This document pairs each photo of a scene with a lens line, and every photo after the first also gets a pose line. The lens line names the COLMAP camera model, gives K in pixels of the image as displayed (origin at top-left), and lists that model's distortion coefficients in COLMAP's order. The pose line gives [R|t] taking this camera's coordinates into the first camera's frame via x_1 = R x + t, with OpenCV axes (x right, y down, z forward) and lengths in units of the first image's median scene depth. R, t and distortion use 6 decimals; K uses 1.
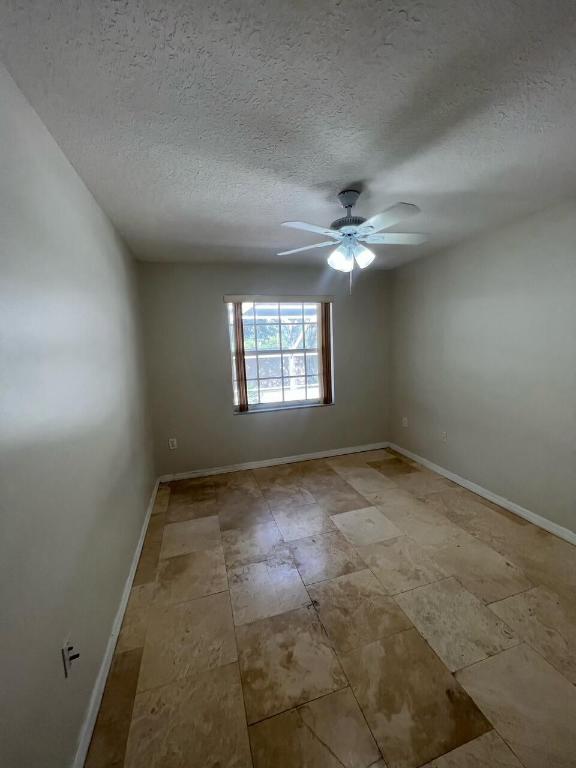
lens RADIAL K [[308.1, 0, 289.1], [0, 308.1, 383.3], [0, 0, 1]] dist [-0.000299, 0.000015]
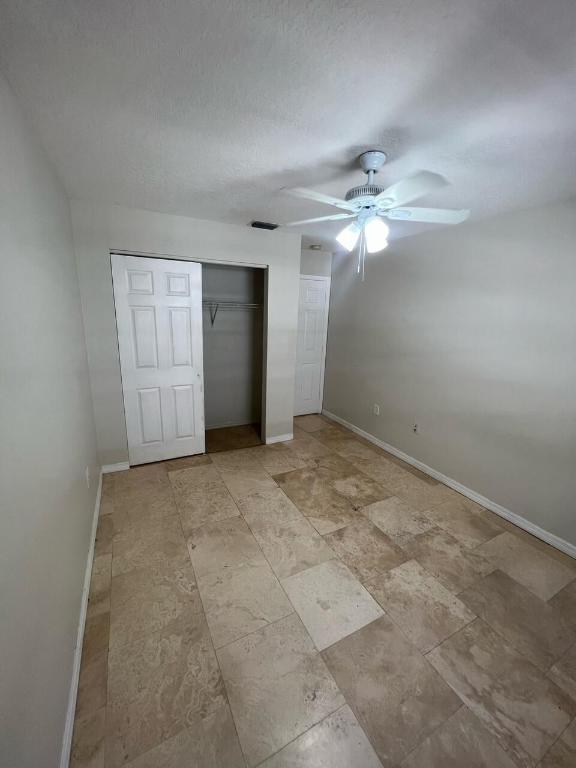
lens RADIAL K [[308.1, 0, 288.4], [0, 308.1, 383.4], [0, 0, 1]] dist [-0.000299, 0.000015]
pose [[-0.982123, 0.046933, -0.182297, 0.576161], [-0.024879, 0.927562, 0.372840, -0.338797], [0.186590, 0.370709, -0.909812, 1.862130]]
